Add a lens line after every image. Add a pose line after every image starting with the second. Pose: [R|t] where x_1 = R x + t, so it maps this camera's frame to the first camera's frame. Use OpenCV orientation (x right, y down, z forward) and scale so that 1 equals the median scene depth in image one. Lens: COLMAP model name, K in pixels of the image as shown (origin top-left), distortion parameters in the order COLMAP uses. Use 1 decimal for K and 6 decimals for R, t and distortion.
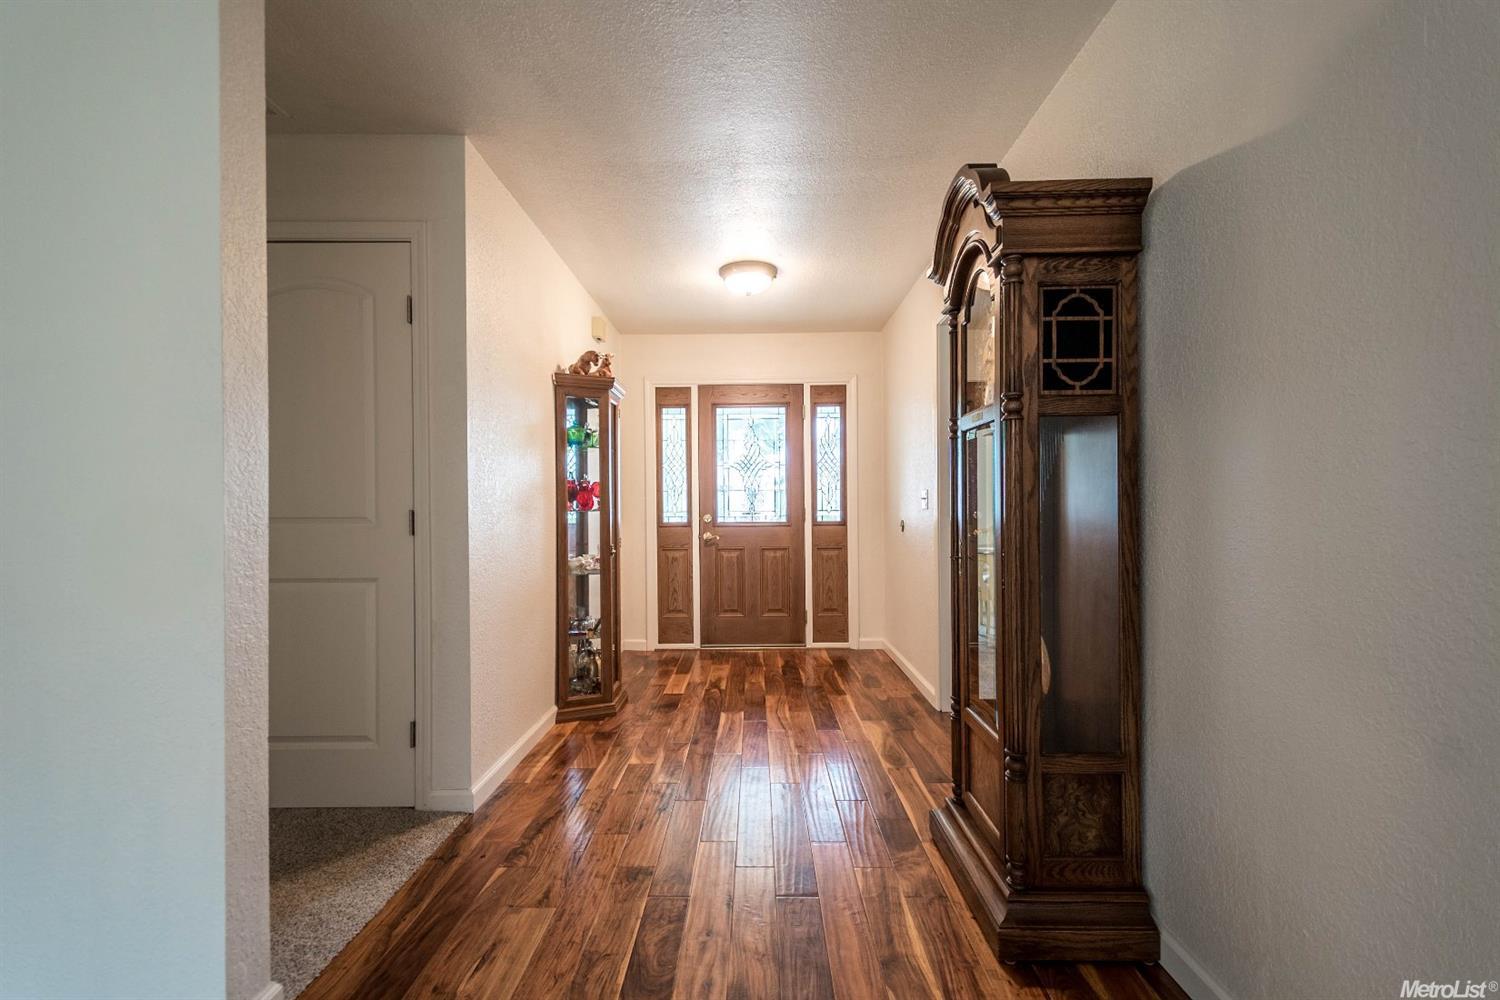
lens RADIAL K [[653.7, 0, 748.5], [0, 653.7, 506.2], [0, 0, 1]] dist [0.005840, -0.000198]
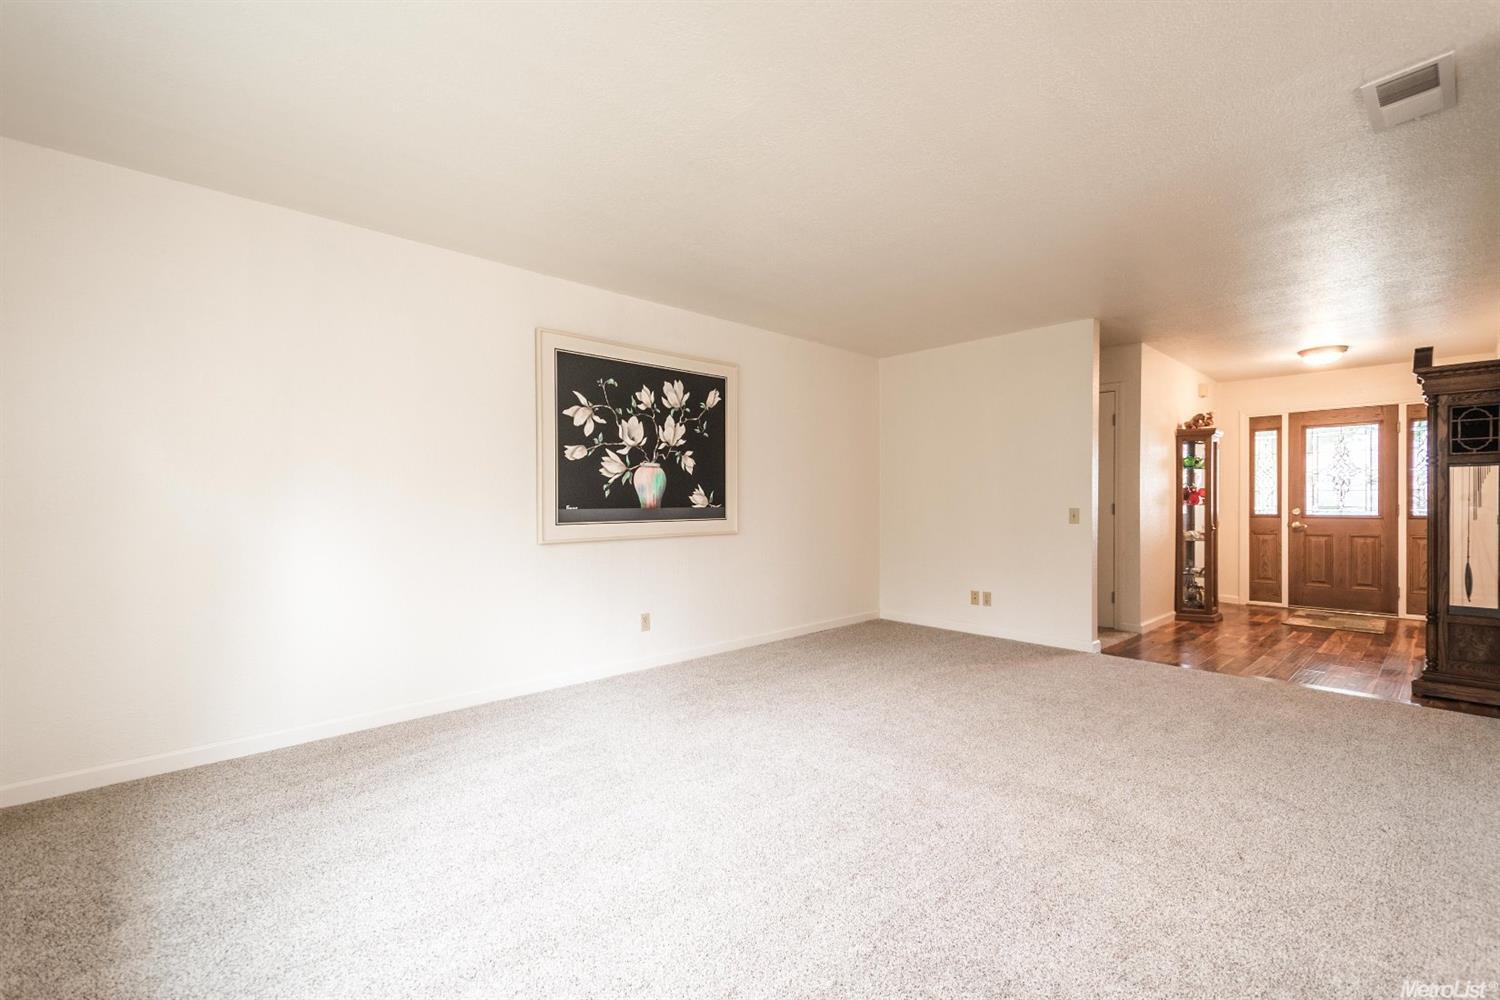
lens RADIAL K [[653.7, 0, 746.0], [0, 653.7, 507.2], [0, 0, 1]] dist [0.005840, -0.000198]
pose [[0.688327, 0.012489, -0.725293, 0.185435], [-0.004673, 0.999907, 0.012783, -0.003227], [0.725385, -0.005409, 0.688322, -1.016970]]
